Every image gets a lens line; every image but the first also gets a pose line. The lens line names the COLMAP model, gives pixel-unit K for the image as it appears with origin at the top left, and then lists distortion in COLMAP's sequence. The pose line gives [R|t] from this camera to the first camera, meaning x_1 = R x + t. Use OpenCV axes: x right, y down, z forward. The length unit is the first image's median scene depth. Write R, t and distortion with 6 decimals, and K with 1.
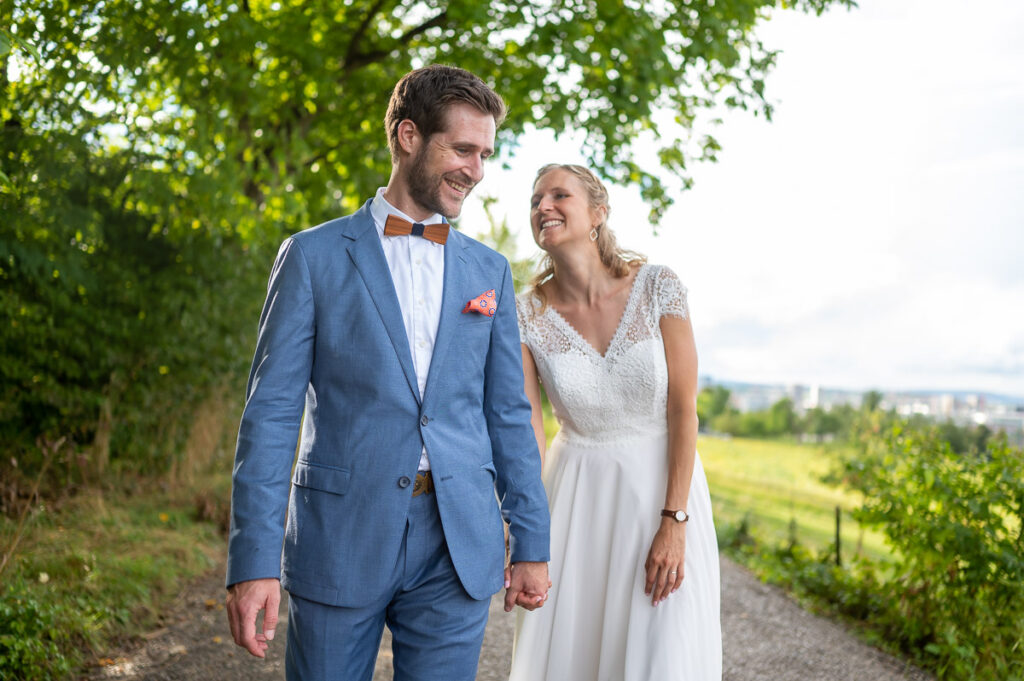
lens RADIAL K [[977.5, 0, 507.0], [0, 977.5, 337.6], [0, 0, 1]] dist [0.001087, 0.000000]
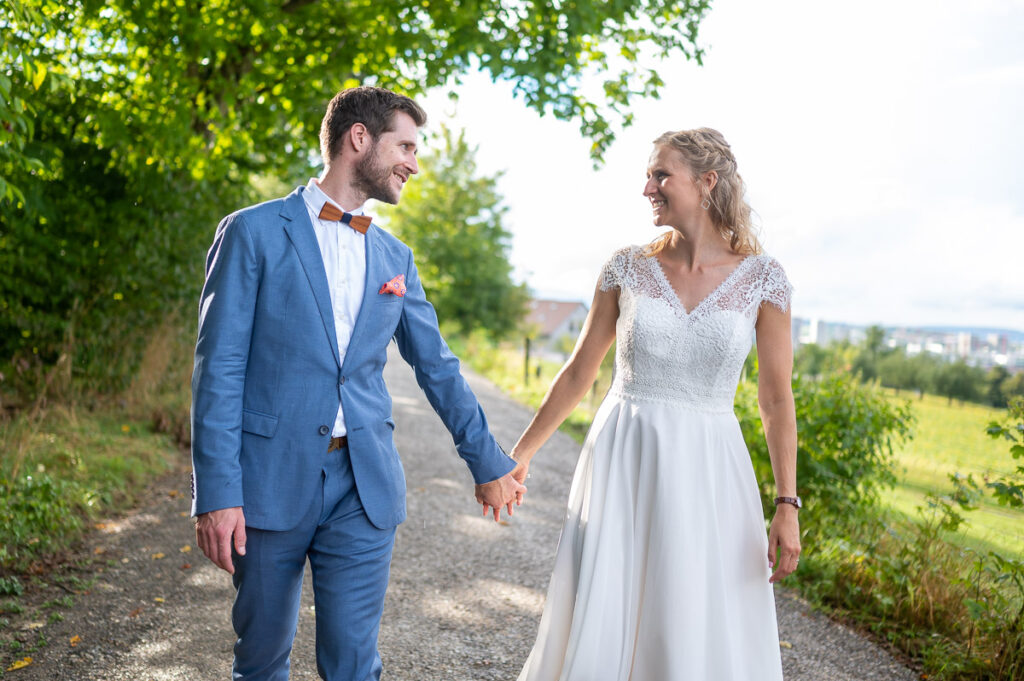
lens RADIAL K [[1078.8, 0, 410.1], [0, 1078.8, 309.8], [0, 0, 1]] dist [0.003623, 0.000000]
pose [[0.998313, 0.020278, -0.054412, 0.030808], [-0.017648, 0.998673, 0.048384, -0.014432], [0.055321, -0.047342, 0.997346, -0.155327]]
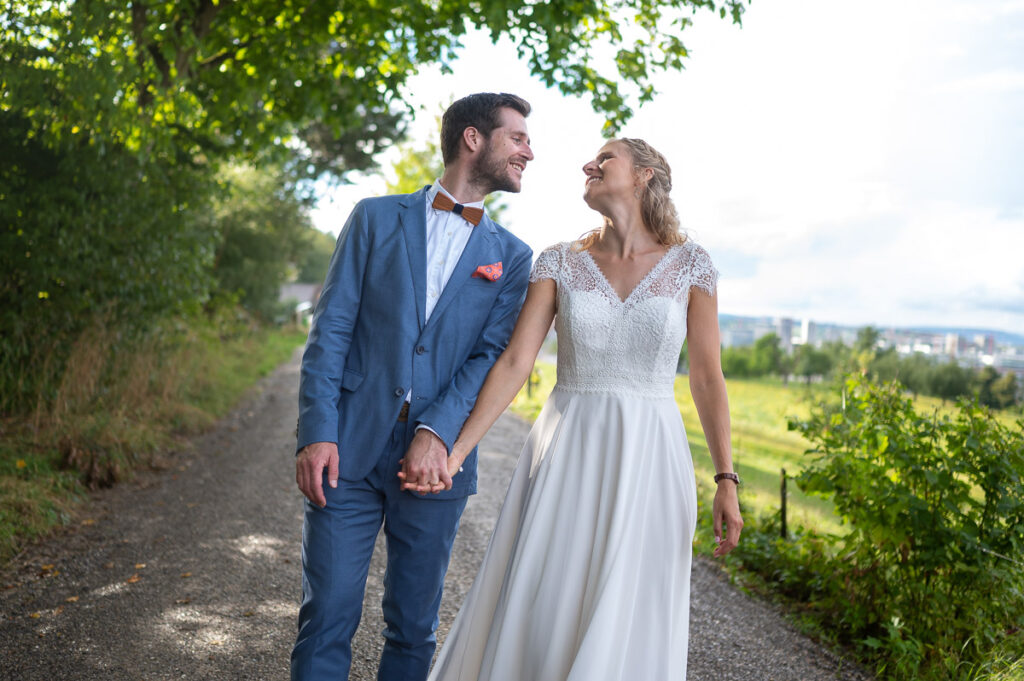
lens RADIAL K [[1078.8, 0, 457.9], [0, 1078.8, 303.6], [0, 0, 1]] dist [0.003623, 0.000000]
pose [[0.999794, 0.018823, -0.007572, 0.031948], [-0.018507, 0.999036, 0.039799, -0.004320], [0.008313, -0.039650, 0.999179, 0.026894]]
